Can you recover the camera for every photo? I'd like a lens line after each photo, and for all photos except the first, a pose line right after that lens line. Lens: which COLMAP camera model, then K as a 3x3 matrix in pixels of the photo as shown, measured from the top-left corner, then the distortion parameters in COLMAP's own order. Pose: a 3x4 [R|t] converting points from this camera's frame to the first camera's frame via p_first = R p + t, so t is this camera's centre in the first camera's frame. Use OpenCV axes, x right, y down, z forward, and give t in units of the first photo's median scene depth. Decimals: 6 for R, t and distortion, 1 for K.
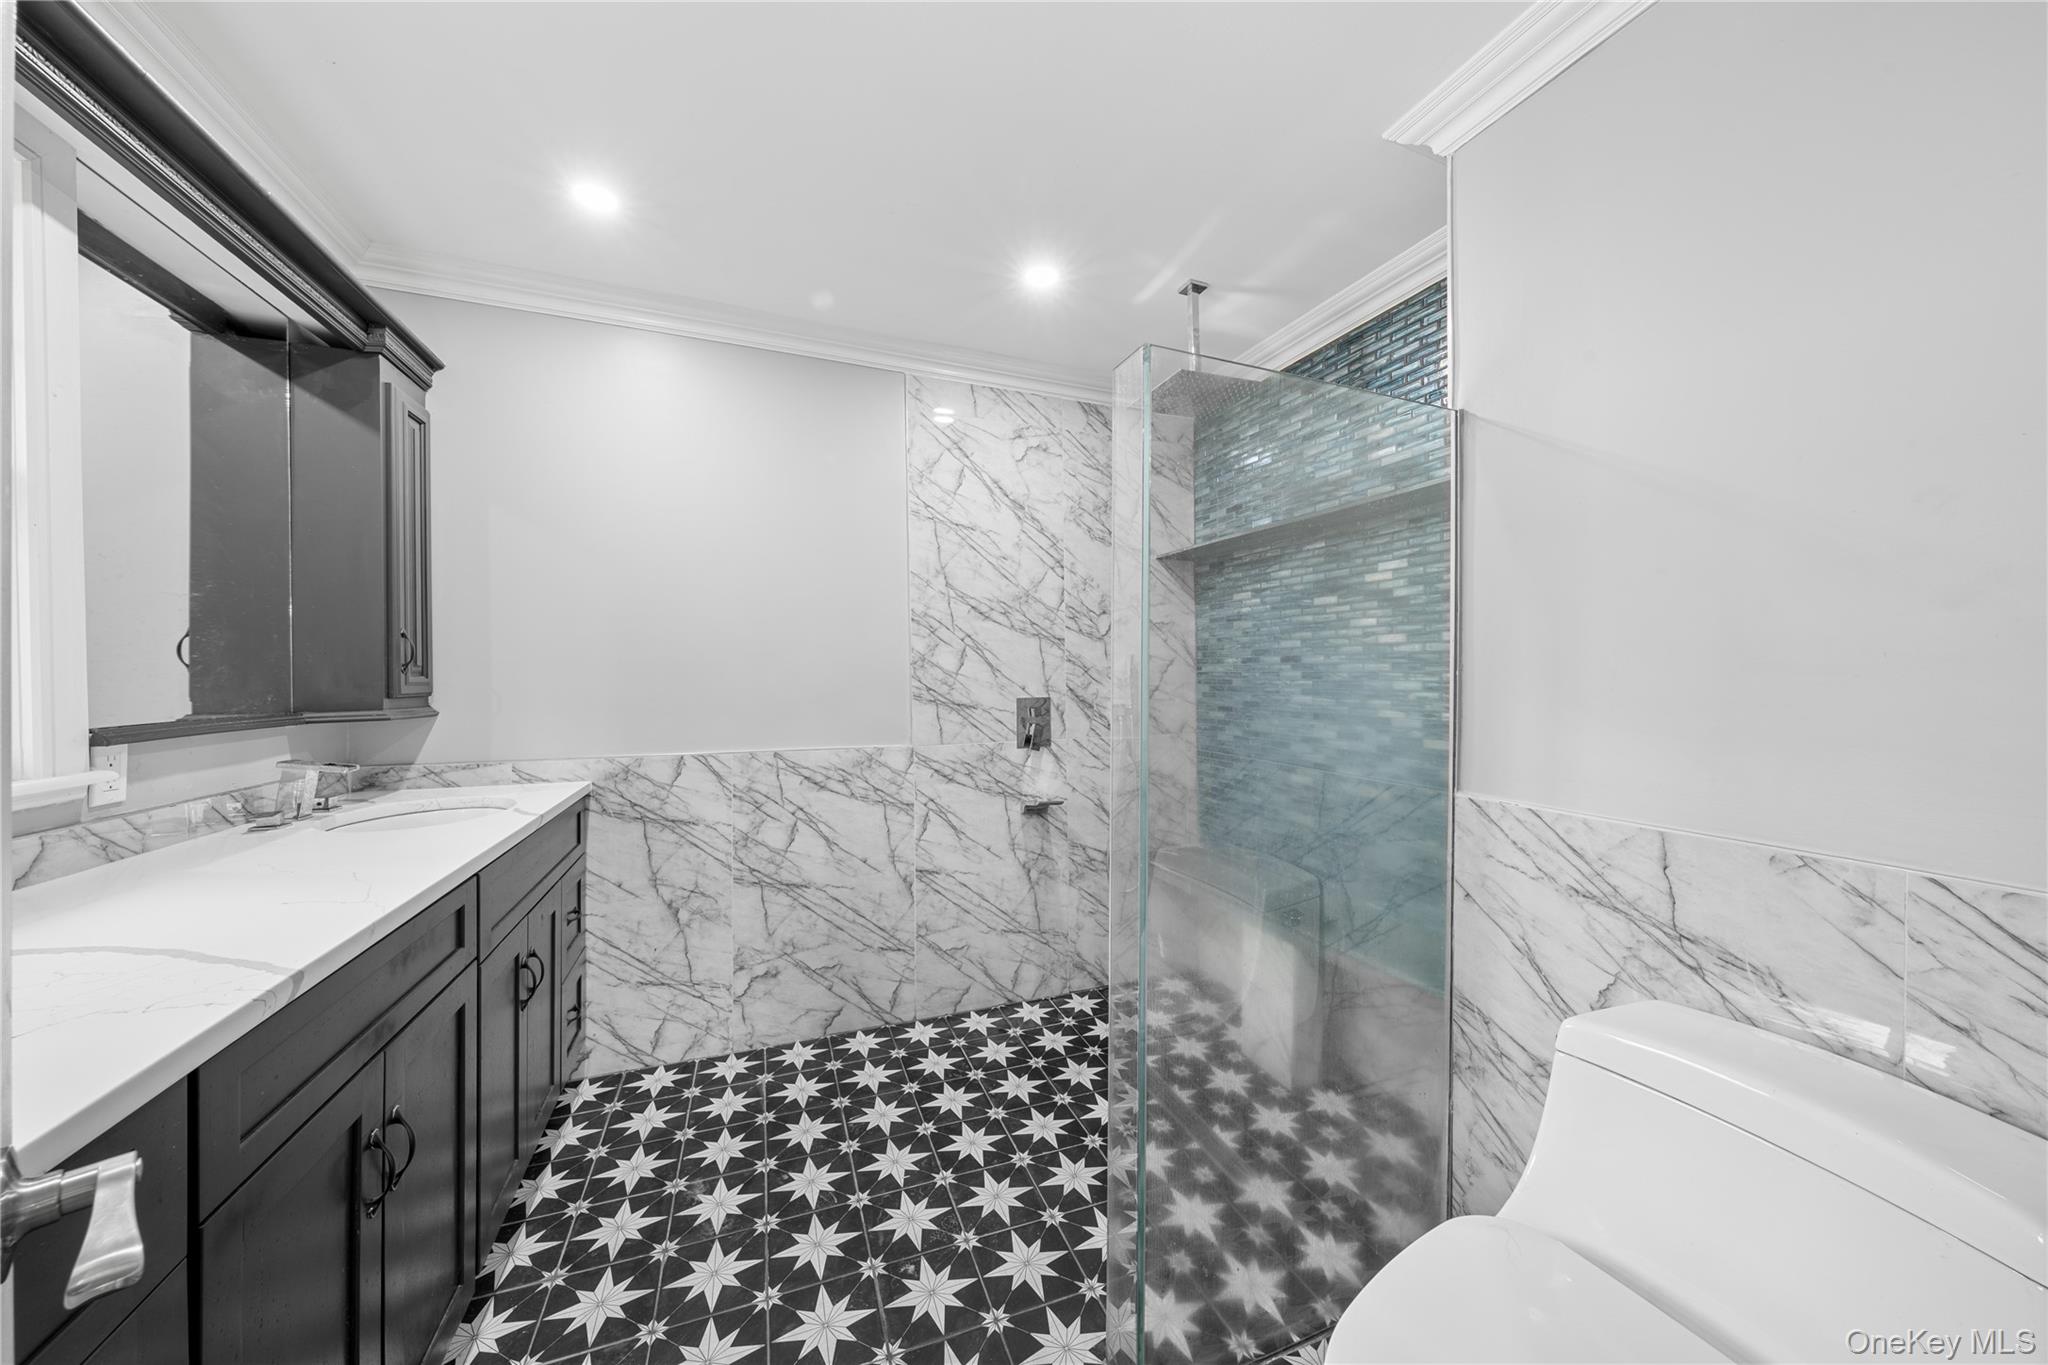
lens RADIAL K [[699.8, 0, 1029.1], [0, 699.8, 676.7], [0, 0, 1]] dist [-0.004131, 0.000454]
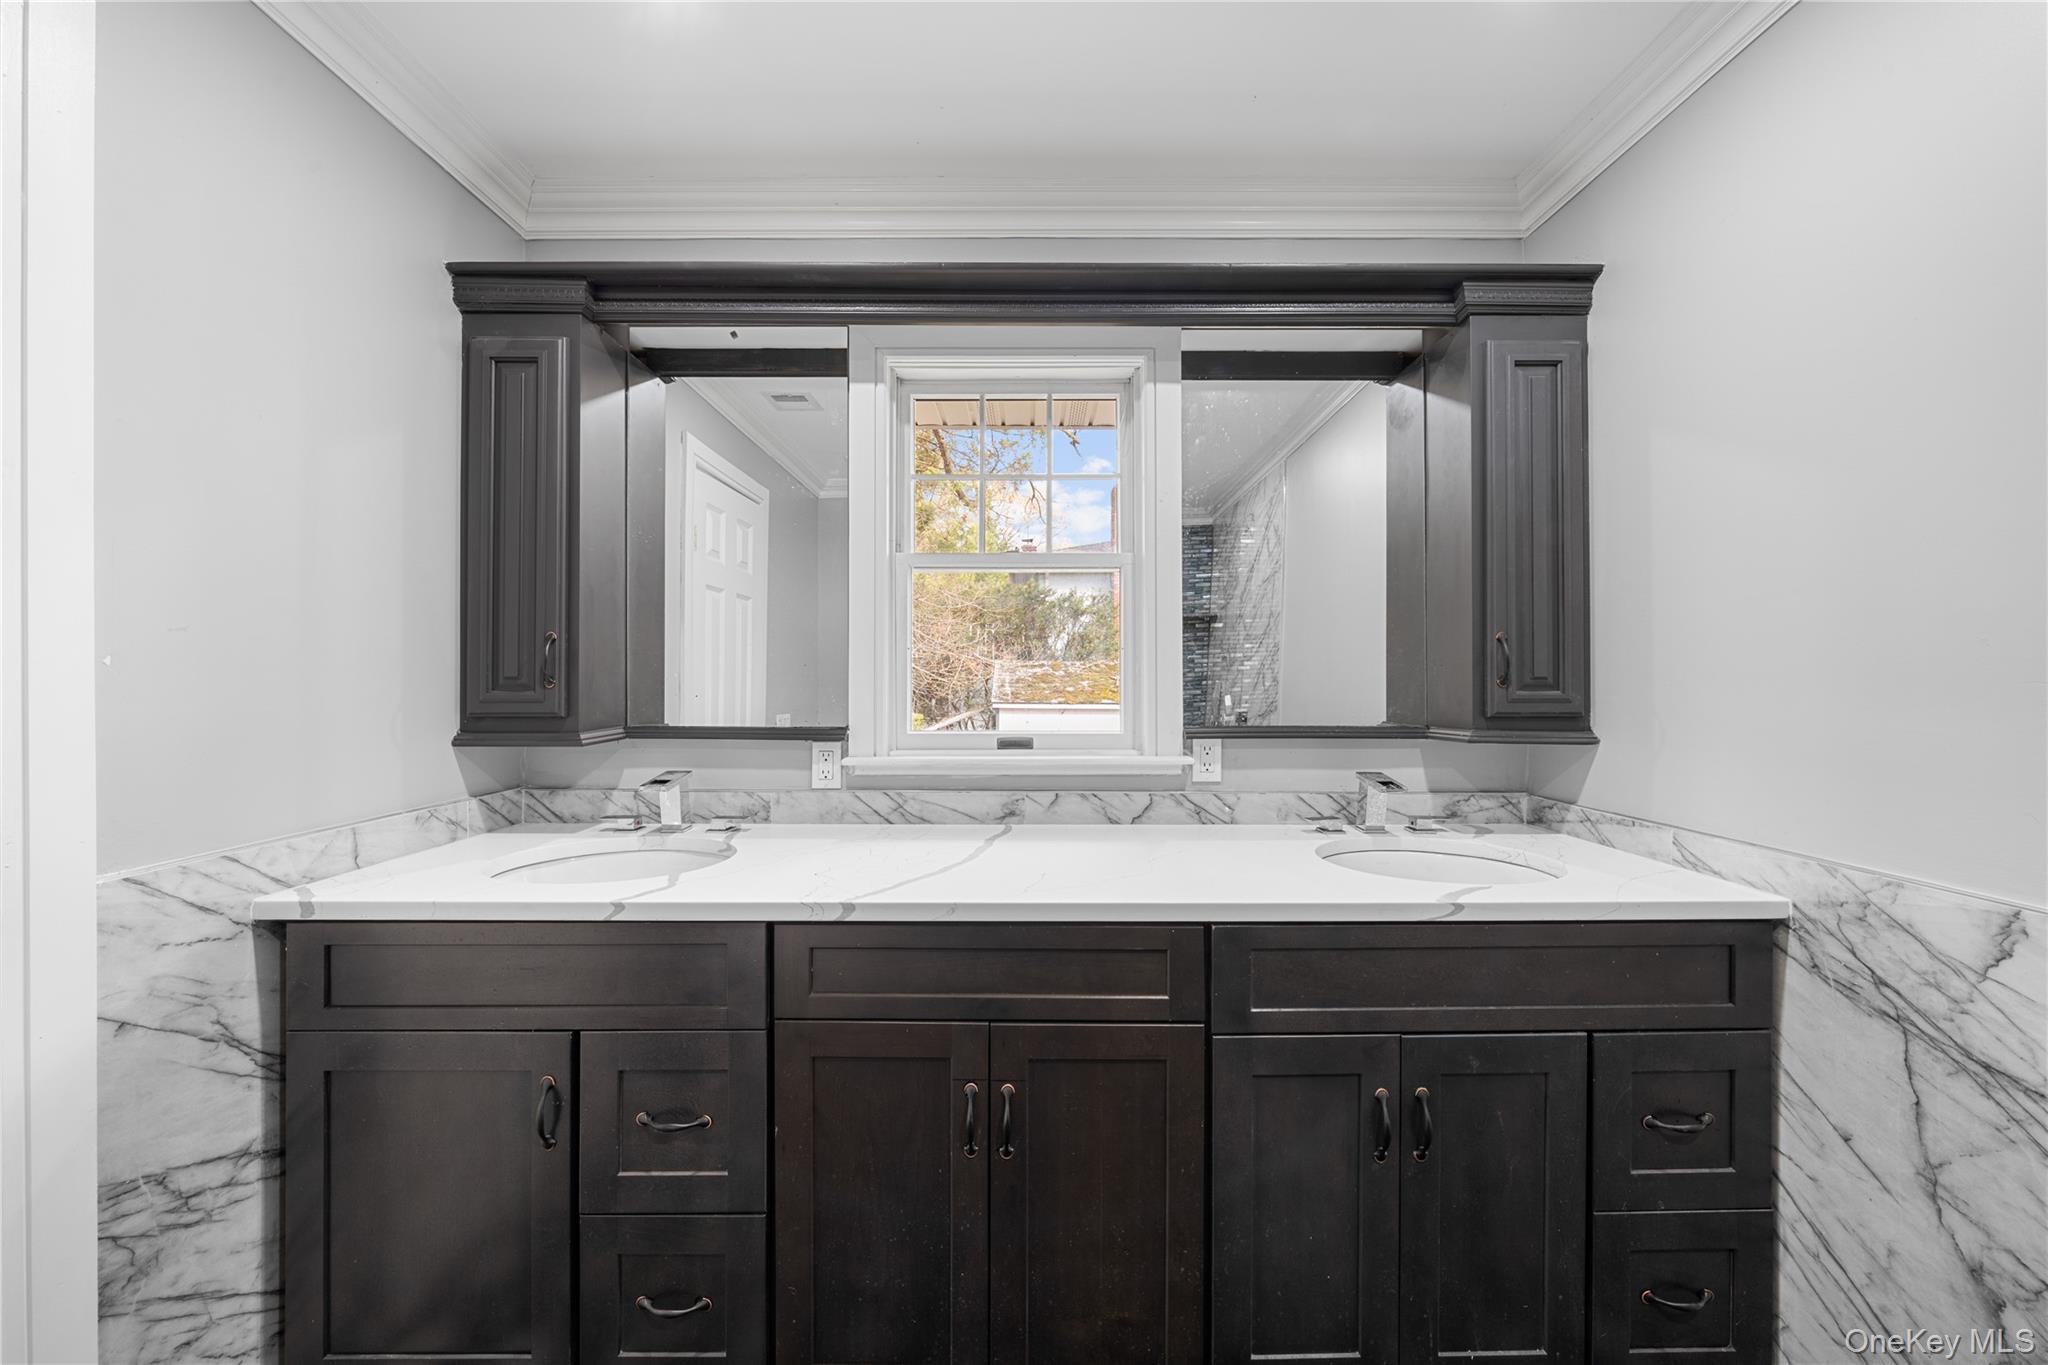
lens RADIAL K [[699.8, 0, 1035.6], [0, 699.8, 673.5], [0, 0, 1]] dist [-0.004131, 0.000454]
pose [[-0.353345, -0.006186, -0.935473, 0.055446], [-0.002954, 0.999981, -0.005497, -0.013528], [0.935488, 0.000821, -0.353357, 0.702961]]
